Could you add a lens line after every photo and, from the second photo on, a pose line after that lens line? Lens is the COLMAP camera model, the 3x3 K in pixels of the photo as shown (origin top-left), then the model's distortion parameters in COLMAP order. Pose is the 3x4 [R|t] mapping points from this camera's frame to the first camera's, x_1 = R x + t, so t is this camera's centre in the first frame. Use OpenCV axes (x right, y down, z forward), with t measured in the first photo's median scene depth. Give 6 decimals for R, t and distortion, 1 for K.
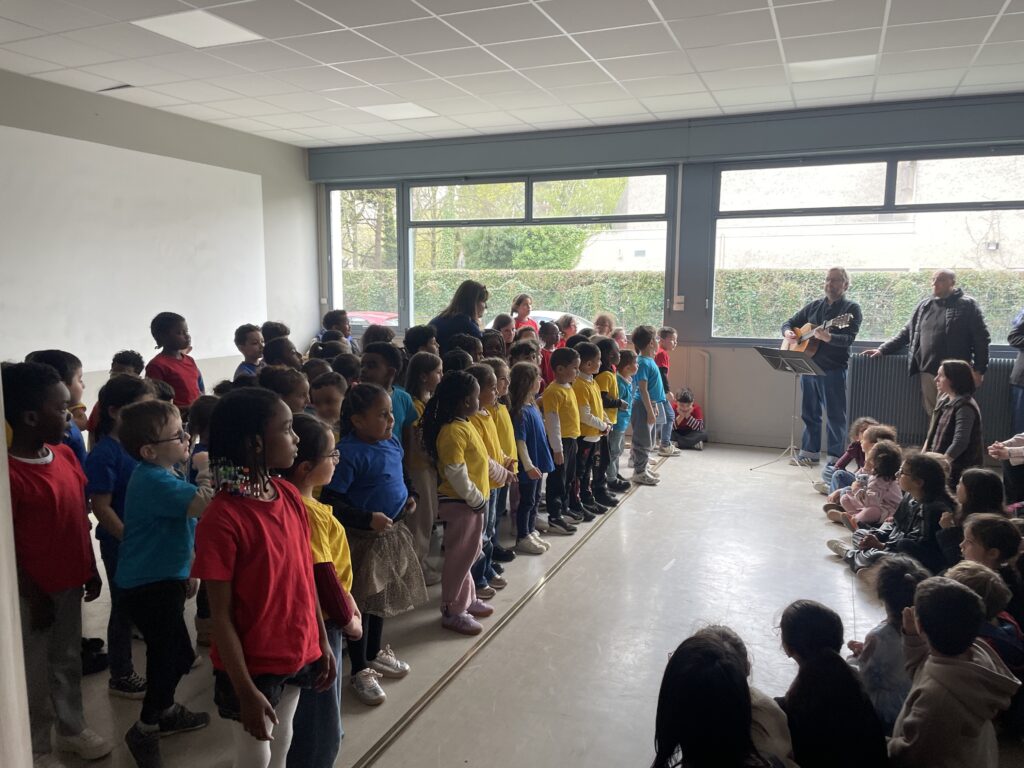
lens RADIAL K [[770.5, 0, 512.0], [0, 770.5, 384.0], [0, 0, 1]] dist [0.077658, -0.105105]
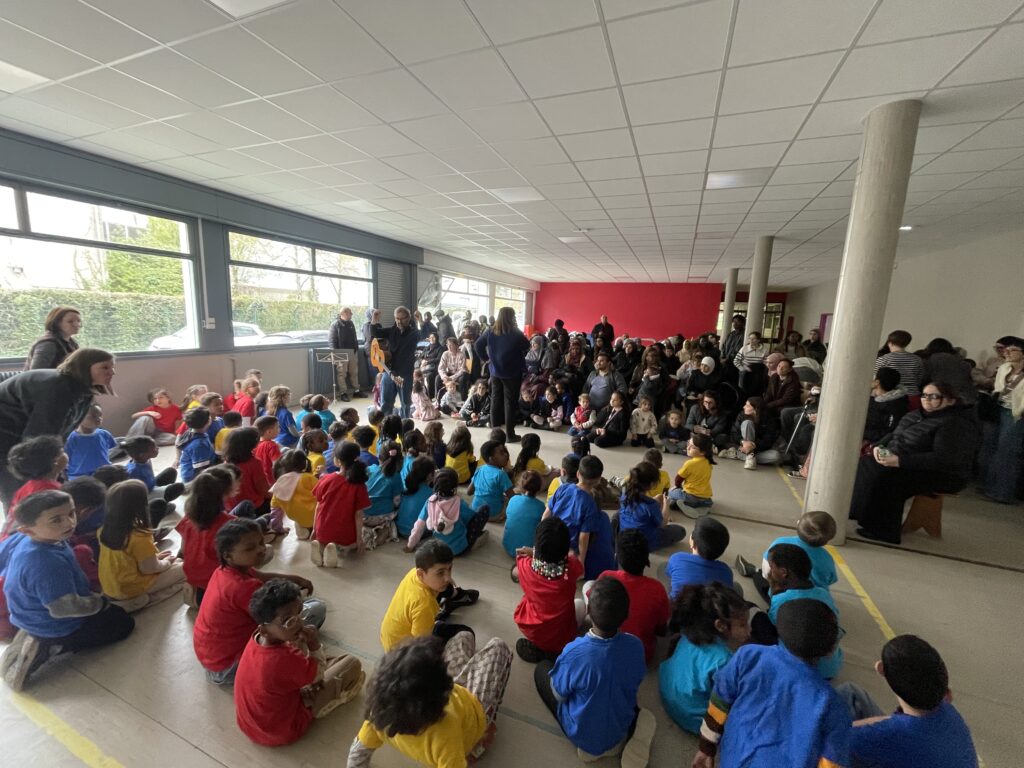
lens RADIAL K [[415.9, 0, 512.0], [0, 415.9, 384.0], [0, 0, 1]] dist [-0.005326, -0.000237]
pose [[-0.014239, -0.168489, 0.985601, -0.452879], [0.071374, 0.983015, 0.169078, -0.072885], [-0.997348, 0.072754, -0.001971, 0.412066]]
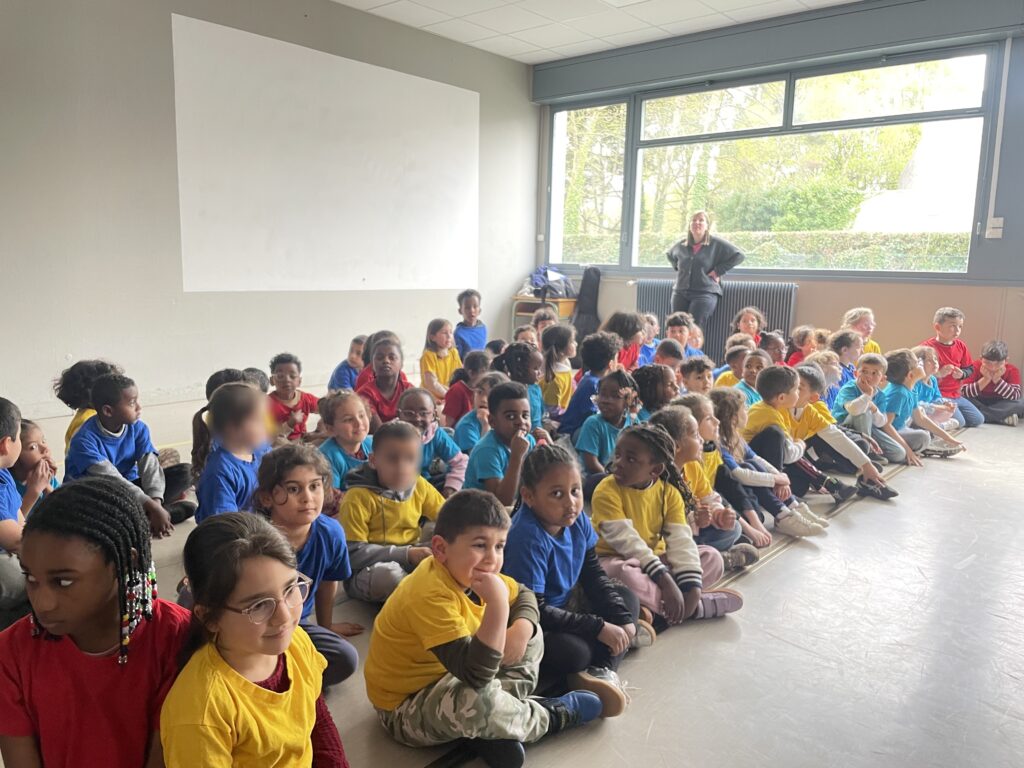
lens RADIAL K [[787.7, 0, 512.0], [0, 787.7, 384.0], [0, 0, 1]] dist [0.081852, -0.097815]
pose [[0.951509, 0.061932, -0.301323, 0.015097], [-0.054931, 0.997988, 0.031660, 0.038929], [0.302678, -0.013572, 0.952996, 0.112182]]
